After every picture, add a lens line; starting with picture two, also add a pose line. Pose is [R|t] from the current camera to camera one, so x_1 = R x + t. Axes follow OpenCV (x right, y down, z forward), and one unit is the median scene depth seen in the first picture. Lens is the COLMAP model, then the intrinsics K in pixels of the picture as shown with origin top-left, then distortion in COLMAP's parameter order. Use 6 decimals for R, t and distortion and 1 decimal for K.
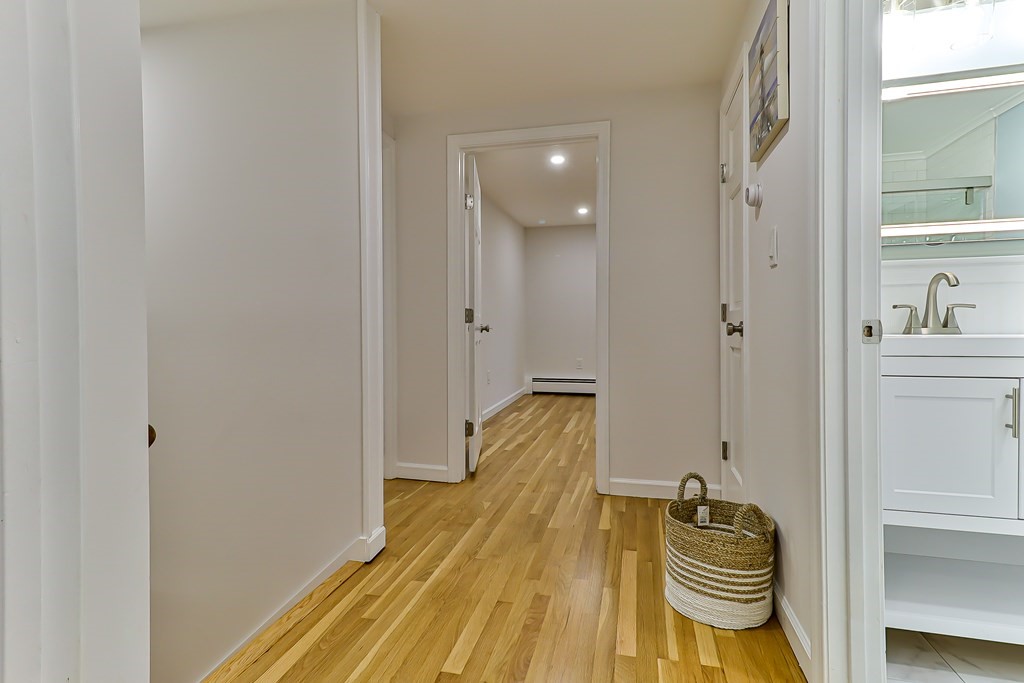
lens RADIAL K [[521.2, 0, 509.1], [0, 521.2, 336.0], [0, 0, 1]] dist [0.023174, -0.001621]
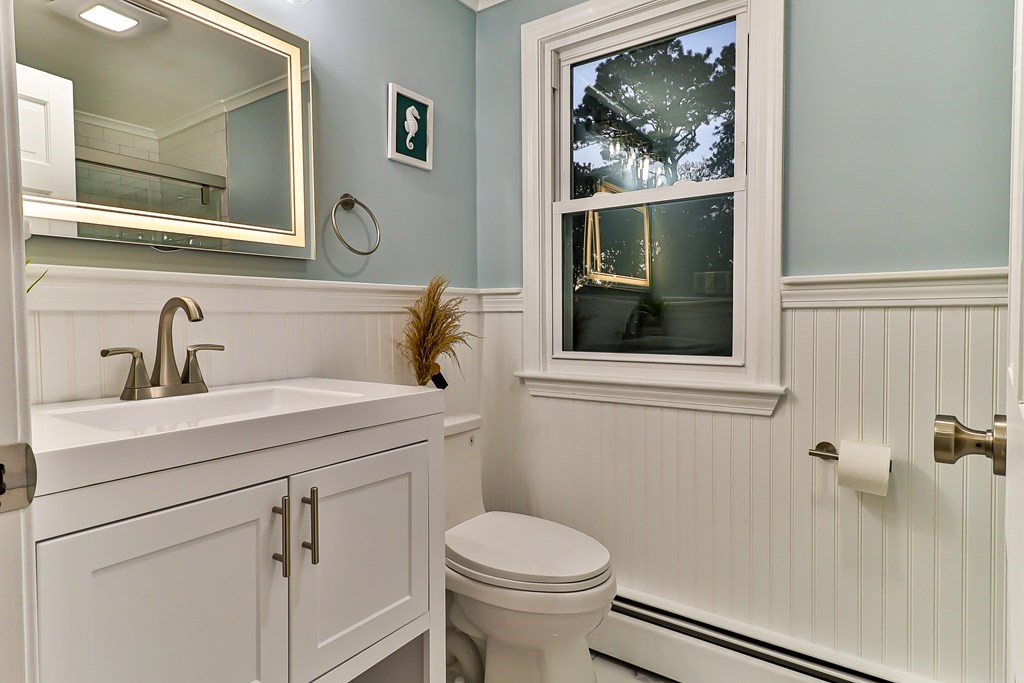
lens RADIAL K [[558.2, 0, 505.3], [0, 558.2, 332.6], [0, 0, 1]] dist [0.016280, 0.002037]
pose [[0.356404, -0.019784, 0.934123, 0.334804], [0.019432, 0.999717, 0.013759, -0.077824], [-0.934130, 0.013248, 0.356687, 0.402548]]
